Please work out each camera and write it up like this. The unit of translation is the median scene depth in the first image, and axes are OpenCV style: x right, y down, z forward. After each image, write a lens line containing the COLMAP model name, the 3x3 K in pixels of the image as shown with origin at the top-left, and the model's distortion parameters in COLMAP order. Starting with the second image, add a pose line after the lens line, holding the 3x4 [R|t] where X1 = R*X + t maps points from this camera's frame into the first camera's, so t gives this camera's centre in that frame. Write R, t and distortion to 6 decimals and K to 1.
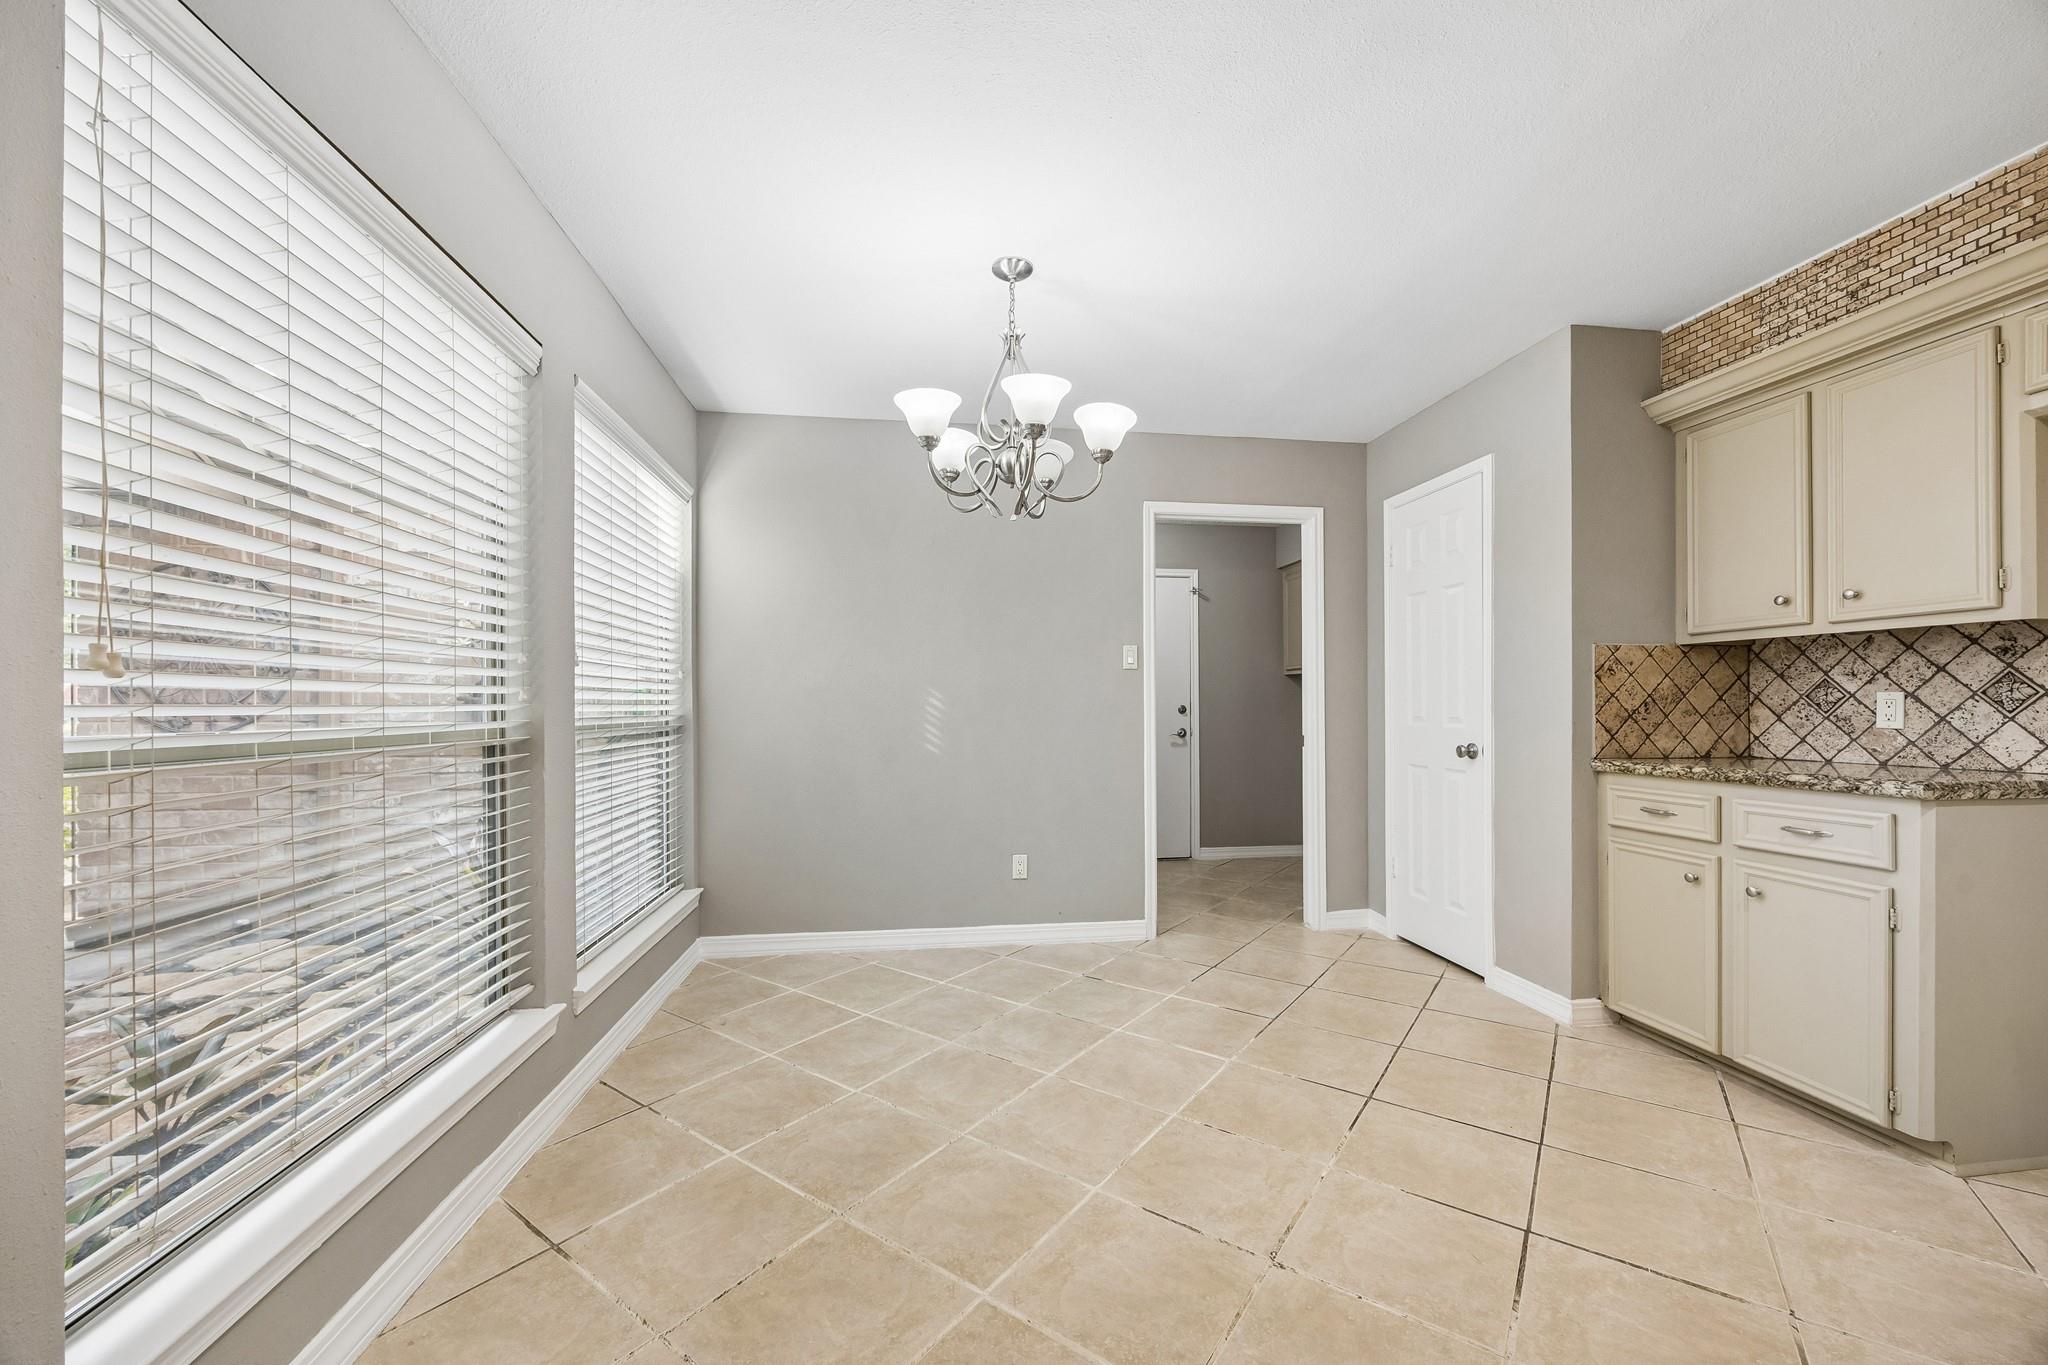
lens RADIAL K [[789.8, 0, 1034.2], [0, 789.8, 698.9], [0, 0, 1]] dist [0.005405, 0.000154]
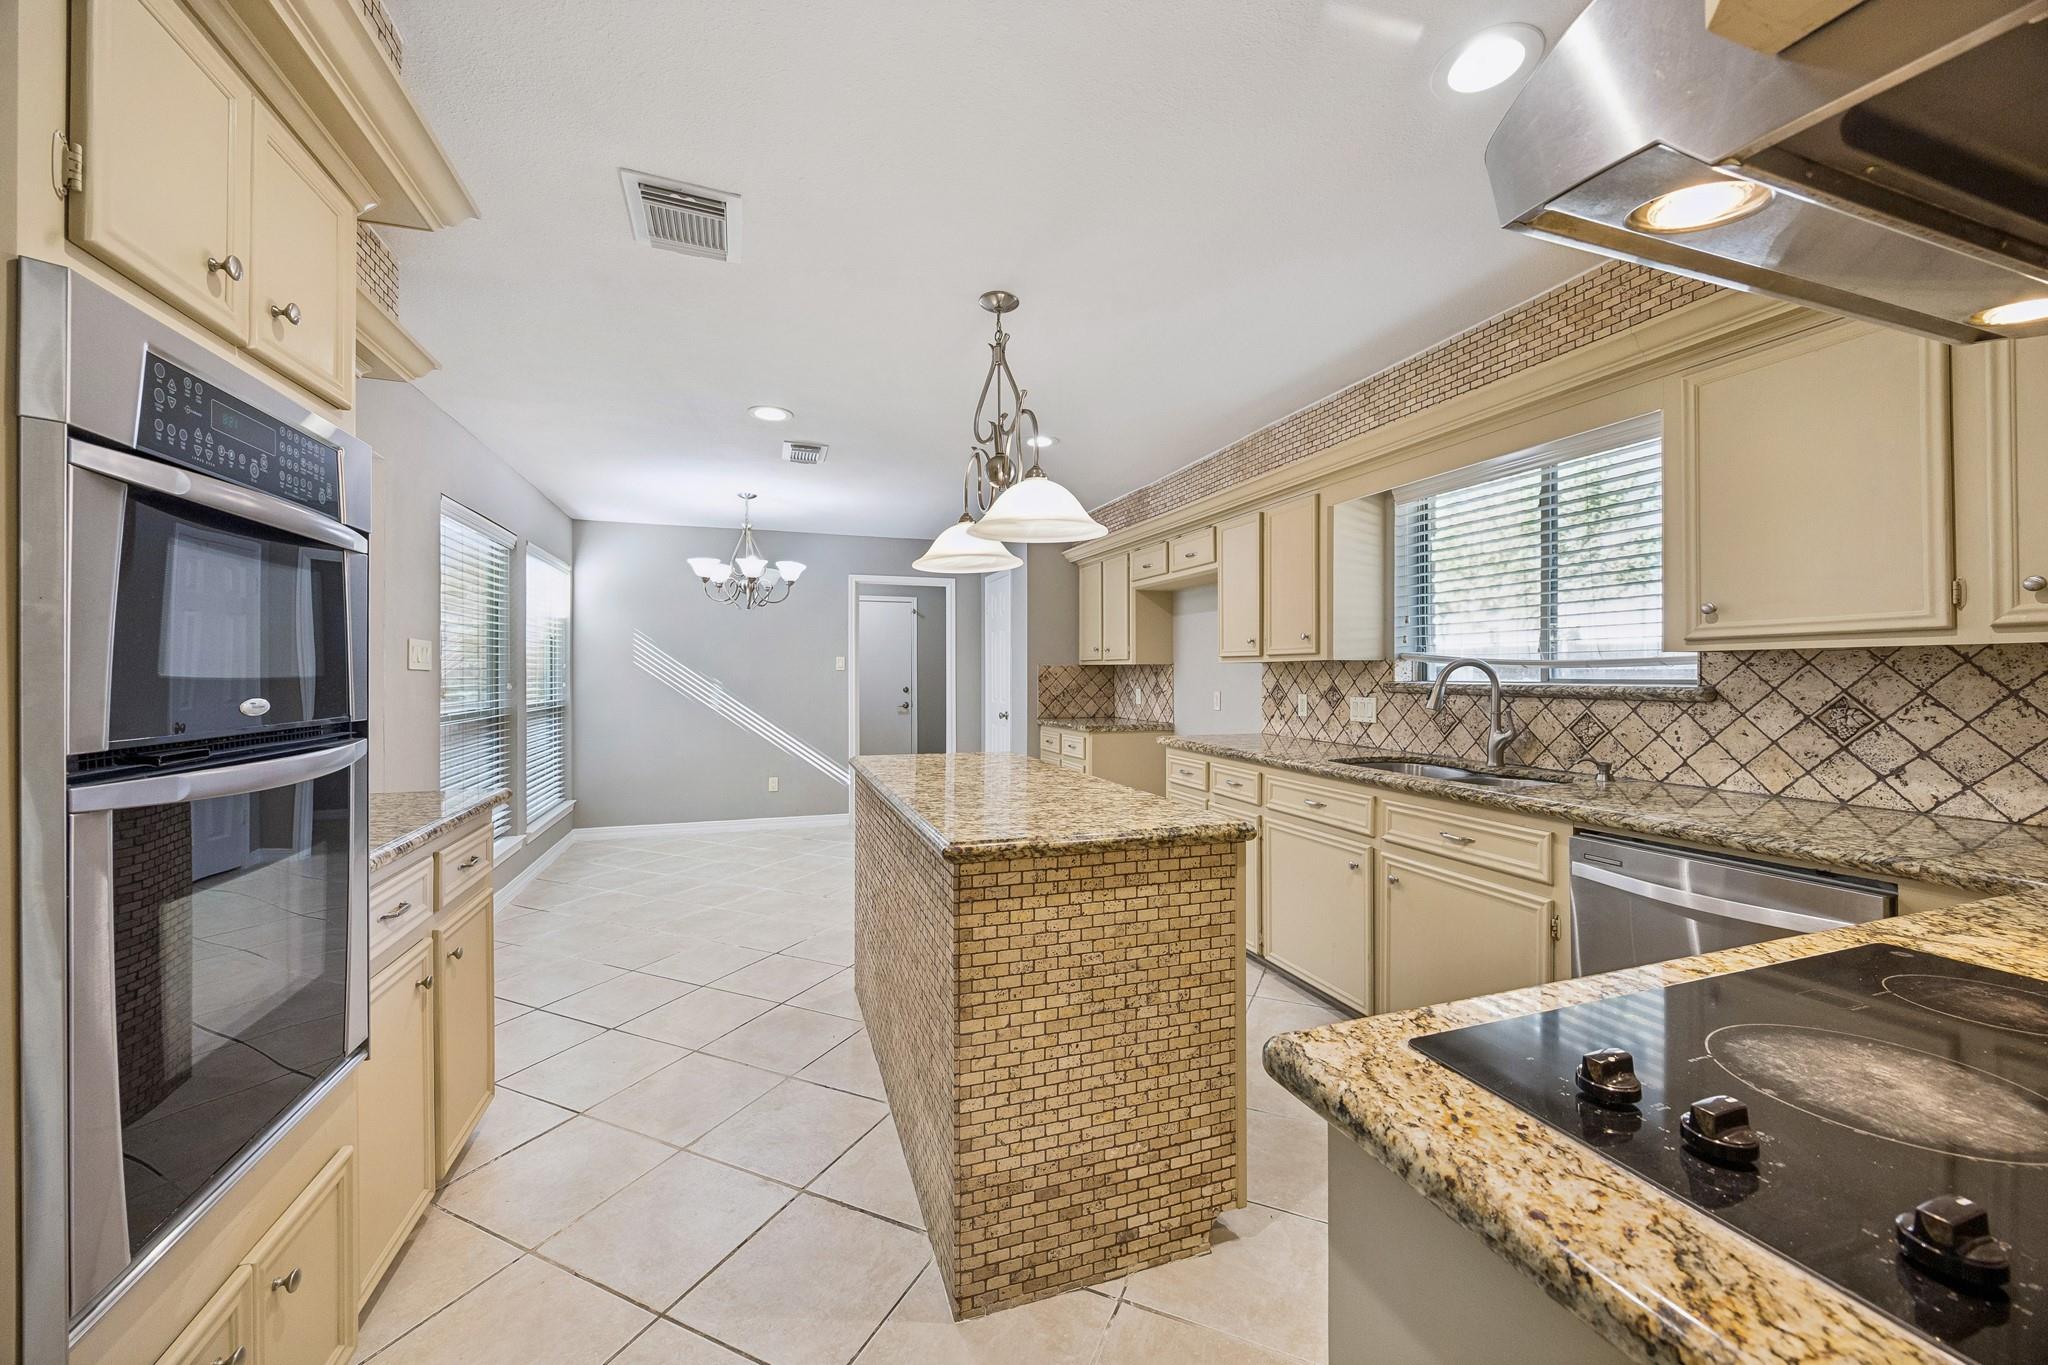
lens RADIAL K [[790.1, 0, 1030.5], [0, 790.1, 665.3], [0, 0, 1]] dist [0.002699, 0.000143]
pose [[0.982461, 0.005533, 0.186384, 0.281906], [-0.005070, 0.999983, -0.002960, -0.061216], [-0.186397, 0.001963, 0.982472, -1.083099]]
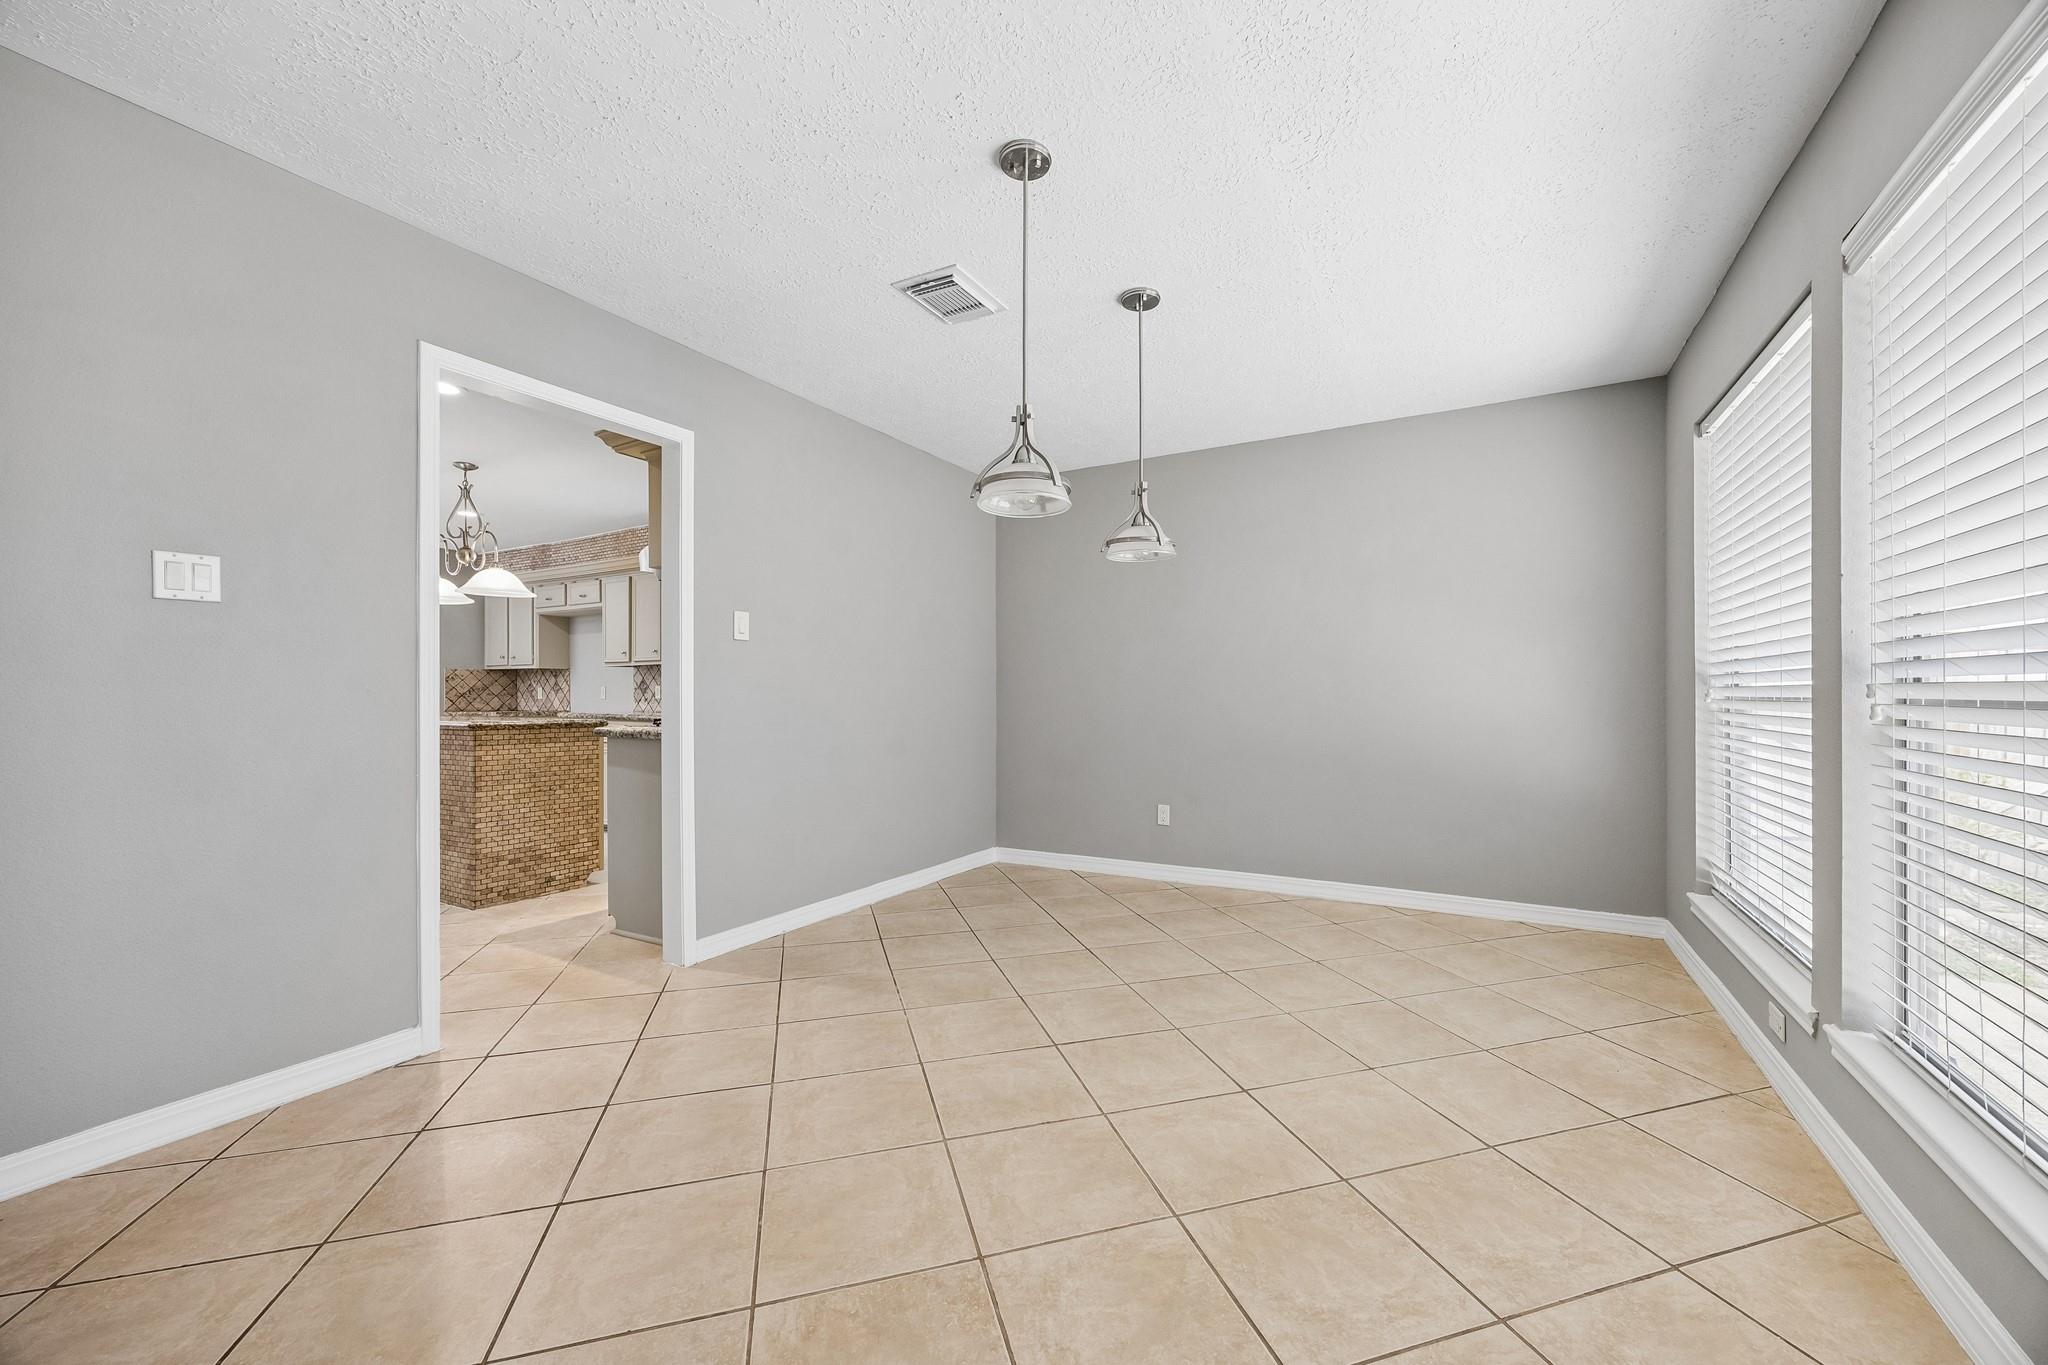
lens RADIAL K [[789.8, 0, 1034.2], [0, 789.8, 698.9], [0, 0, 1]] dist [0.005405, 0.000154]
pose [[0.622508, 0.001896, 0.782612, -0.140787], [-0.009199, 0.999946, 0.004895, 0.002795], [-0.782560, -0.010246, 0.622491, -2.169701]]
